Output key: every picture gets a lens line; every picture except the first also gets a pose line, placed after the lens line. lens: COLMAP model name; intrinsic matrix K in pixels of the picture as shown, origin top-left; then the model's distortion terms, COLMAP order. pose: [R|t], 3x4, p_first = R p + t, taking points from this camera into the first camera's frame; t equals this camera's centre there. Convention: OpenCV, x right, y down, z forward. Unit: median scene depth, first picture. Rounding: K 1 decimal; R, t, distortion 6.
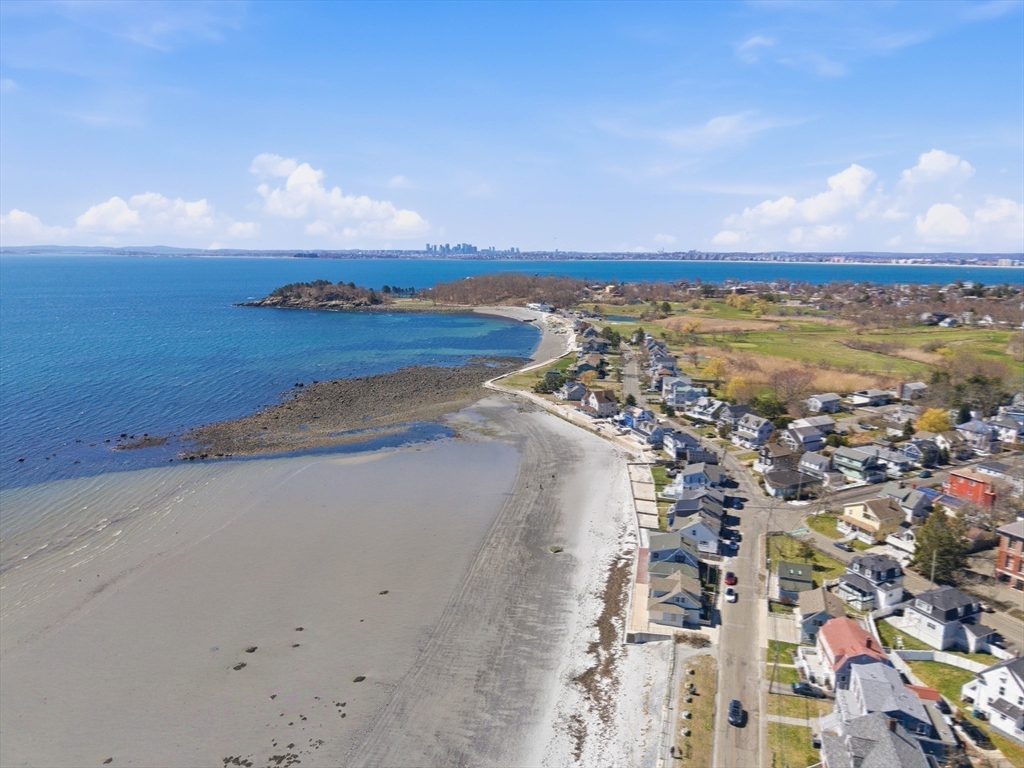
lens RADIAL K [[691.6, 0, 512.0], [0, 691.6, 384.0], [0, 0, 1]] dist [-0.008043, -0.005145]
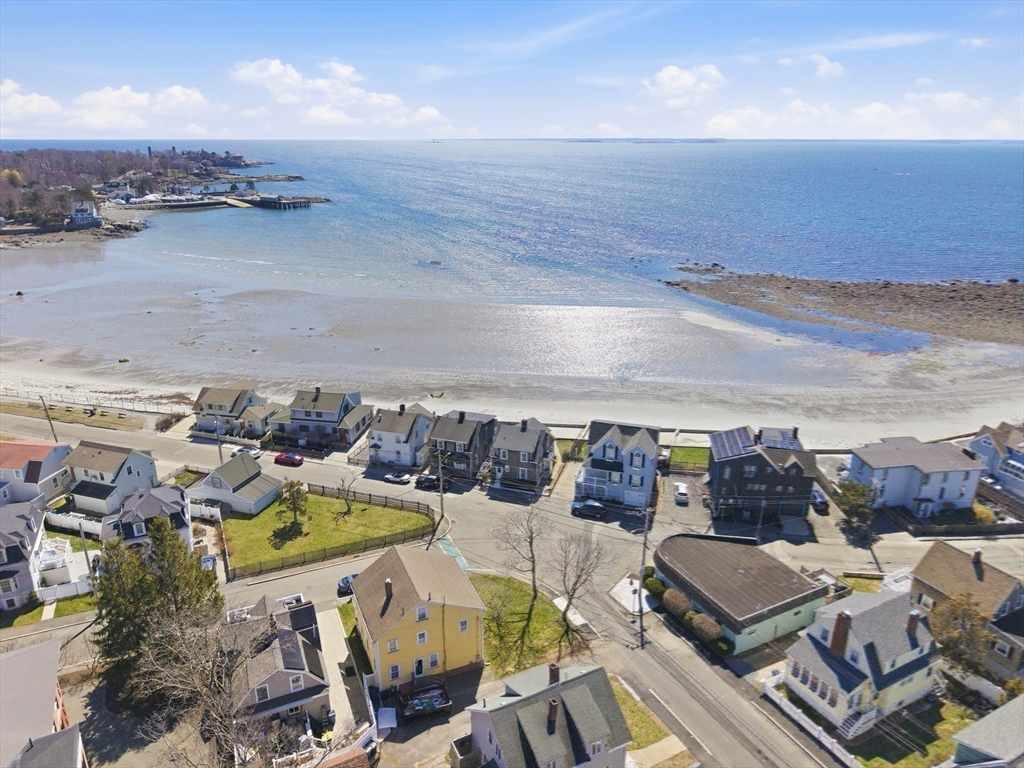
lens RADIAL K [[691.6, 0, 512.0], [0, 691.6, 384.0], [0, 0, 1]] dist [-0.008043, -0.005145]
pose [[0.020780, 0.325613, -0.945275, 0.172372], [-0.191223, 0.929318, 0.315913, -0.012387], [0.981327, 0.174194, 0.081576, 0.201745]]
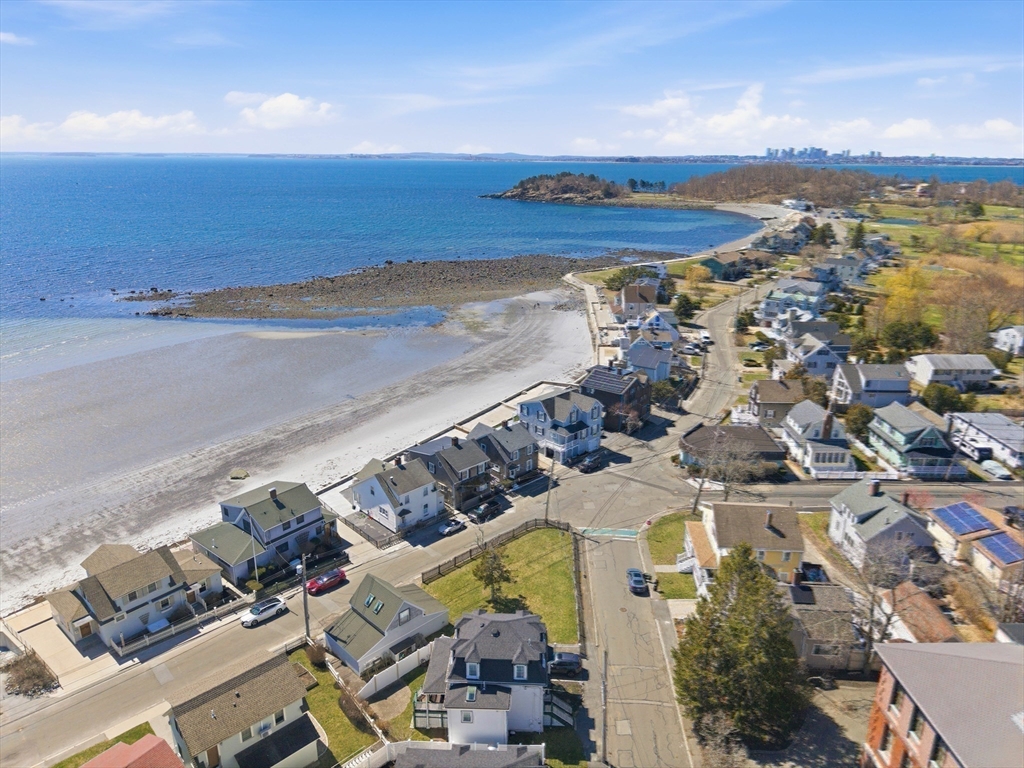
lens RADIAL K [[687.6, 0, 512.0], [0, 687.6, 384.0], [0, 0, 1]] dist [0.000684, -0.000179]
pose [[0.891944, 0.136369, -0.431092, 0.115108], [-0.080564, 0.986109, 0.145251, 0.006018], [0.444911, -0.094826, 0.890540, 0.103432]]
